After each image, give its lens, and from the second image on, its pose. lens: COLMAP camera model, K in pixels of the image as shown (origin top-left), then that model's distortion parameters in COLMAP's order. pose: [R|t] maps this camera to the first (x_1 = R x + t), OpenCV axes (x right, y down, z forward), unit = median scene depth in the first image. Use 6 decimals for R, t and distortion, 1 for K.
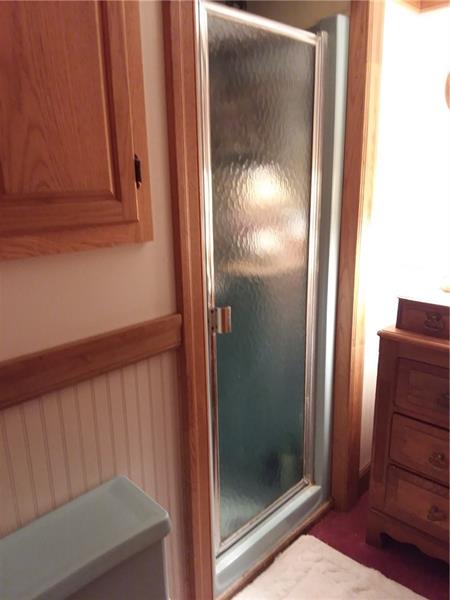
lens RADIAL K [[490.2, 0, 226.9], [0, 490.2, 300.3], [0, 0, 1]] dist [0.035738, -0.056882]
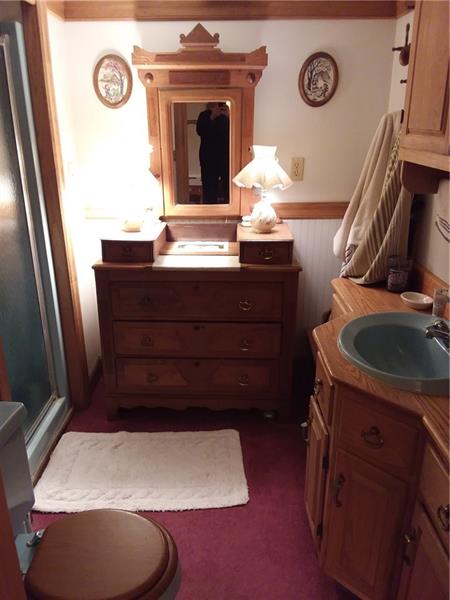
lens RADIAL K [[490.2, 0, 223.0], [0, 490.2, 298.4], [0, 0, 1]] dist [0.035738, -0.056882]
pose [[0.737015, -0.218626, 0.639540, -0.308940], [0.164684, 0.975808, 0.143796, 0.013957], [-0.655506, -0.000658, 0.755190, -0.267247]]
